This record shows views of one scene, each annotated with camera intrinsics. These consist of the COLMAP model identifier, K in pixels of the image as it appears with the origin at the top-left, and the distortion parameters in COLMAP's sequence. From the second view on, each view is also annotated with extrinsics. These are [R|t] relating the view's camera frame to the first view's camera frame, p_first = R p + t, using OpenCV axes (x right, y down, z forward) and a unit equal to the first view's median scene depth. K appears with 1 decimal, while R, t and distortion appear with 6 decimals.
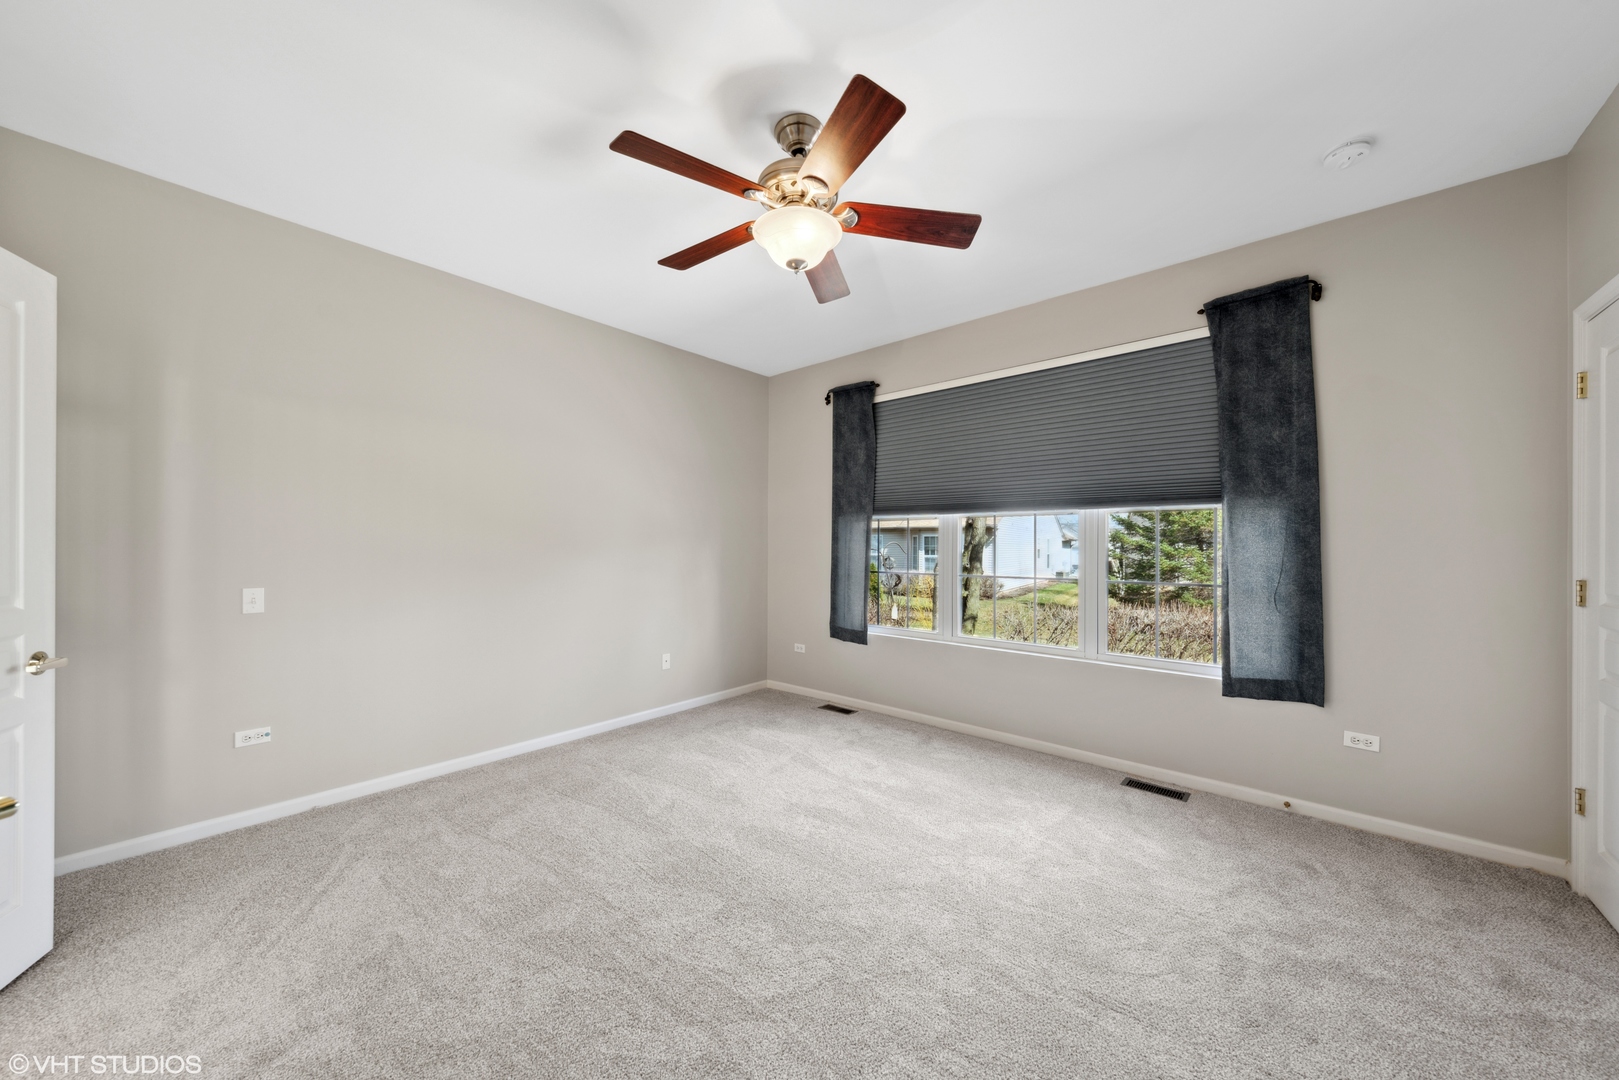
lens RADIAL K [[560.9, 0, 813.3], [0, 560.9, 542.7], [0, 0, 1]] dist [-0.001981, -0.000143]
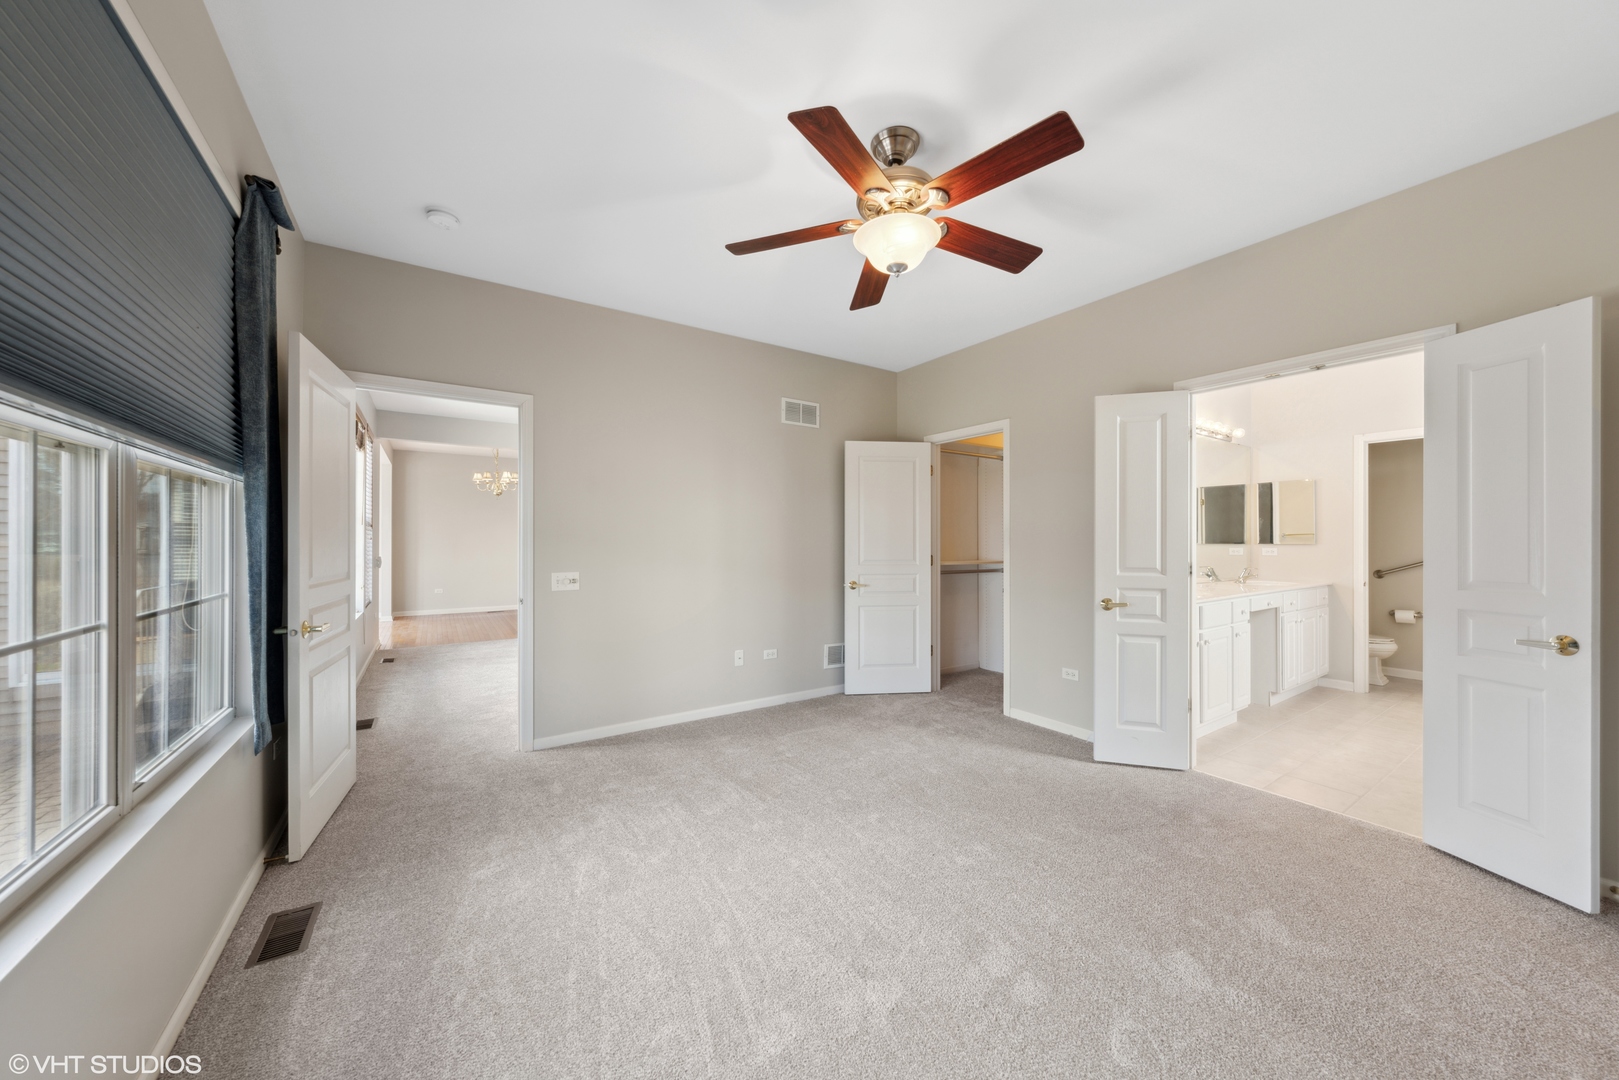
lens RADIAL K [[560.9, 0, 813.3], [0, 560.9, 542.7], [0, 0, 1]] dist [-0.001981, -0.000143]
pose [[-0.966081, -0.006454, 0.258160, -0.121197], [-0.007386, 0.999969, -0.002643, 0.012438], [-0.258135, -0.004460, -0.966099, 1.653509]]
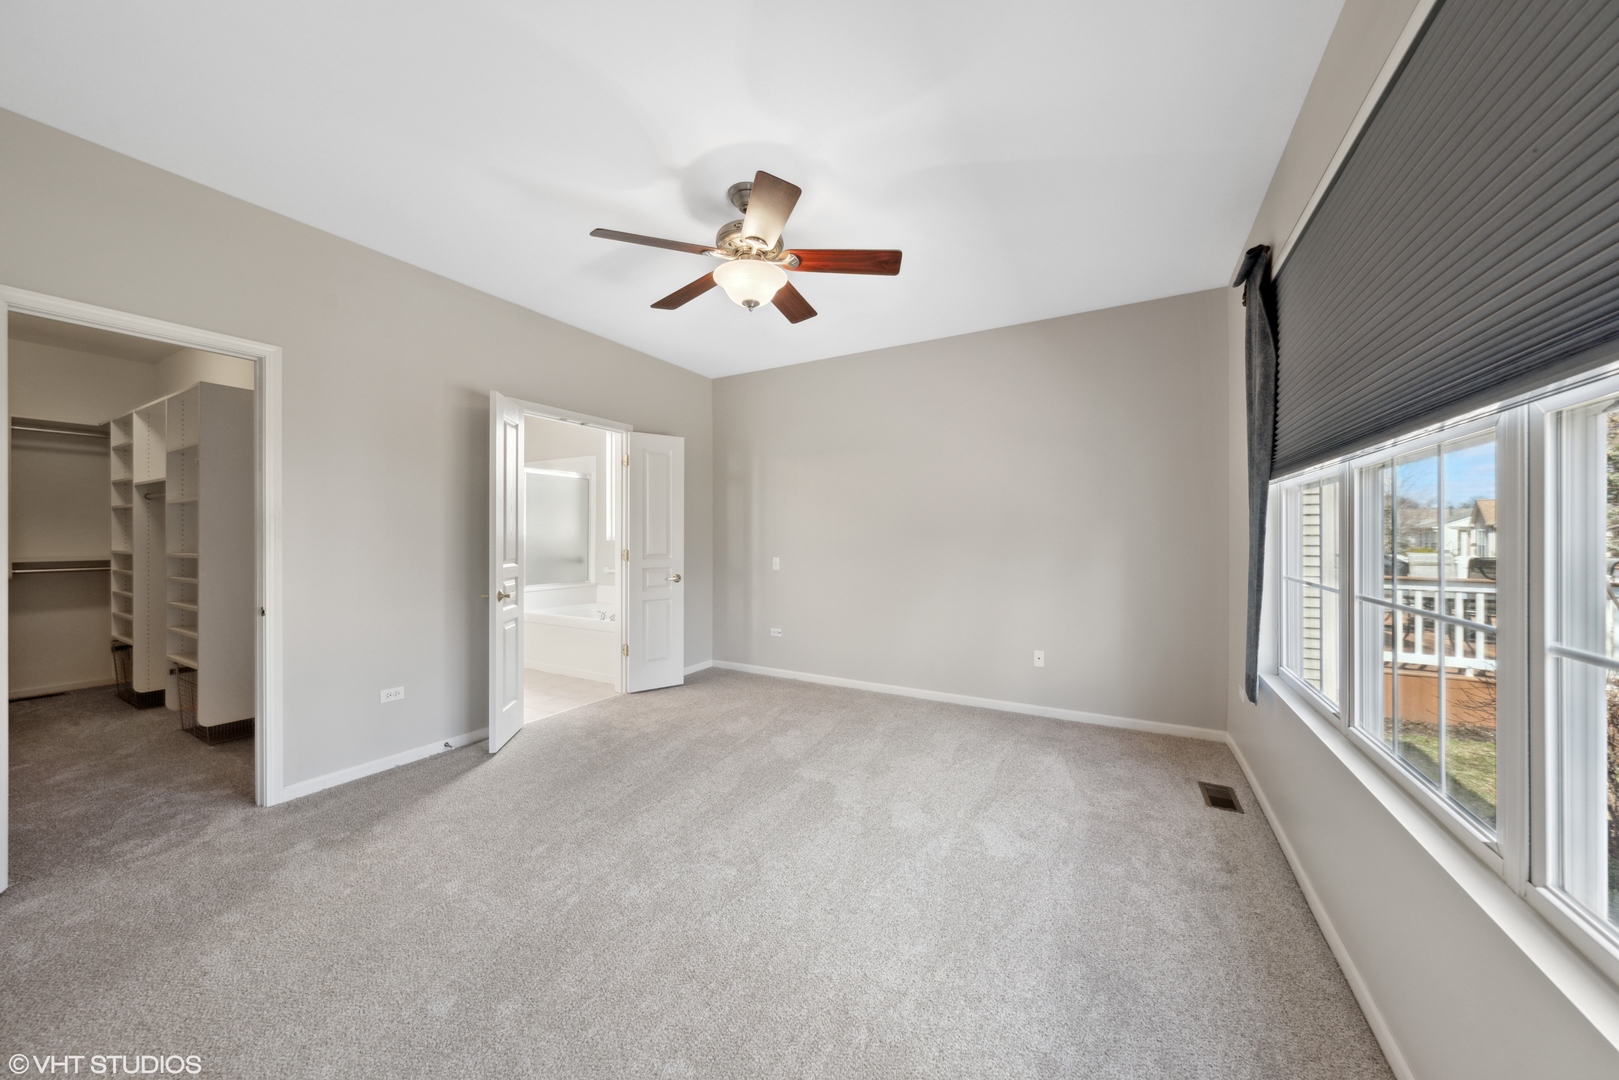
lens RADIAL K [[550.0, 0, 807.2], [0, 550.0, 534.8], [0, 0, 1]] dist [-0.000502, -0.000021]
pose [[0.192707, -0.008395, -0.981221, 0.939816], [0.004198, 0.999961, -0.007731, 0.015050], [0.981247, -0.002630, 0.192734, 0.727039]]
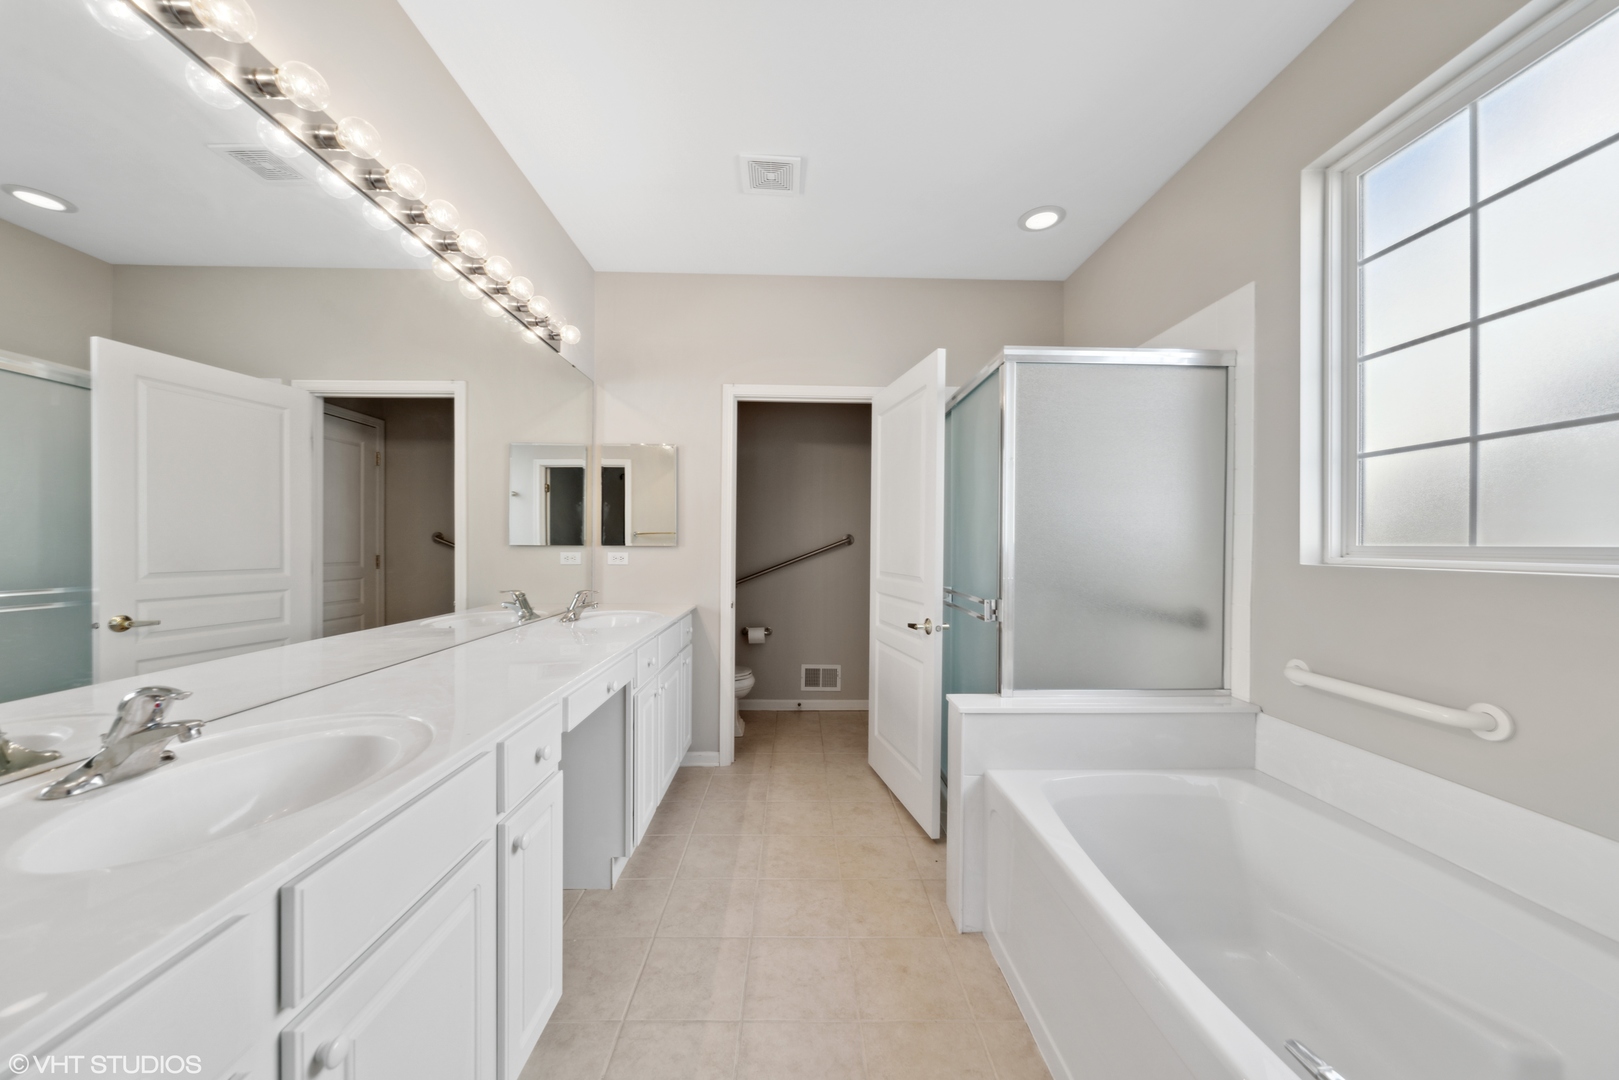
lens RADIAL K [[560.9, 0, 813.3], [0, 560.9, 542.7], [0, 0, 1]] dist [-0.001981, -0.000143]
pose [[-0.732641, -0.017622, -0.680387, -0.686599], [-0.010885, 0.999840, -0.014175, 0.005546], [0.680529, -0.002980, -0.732715, 0.426419]]
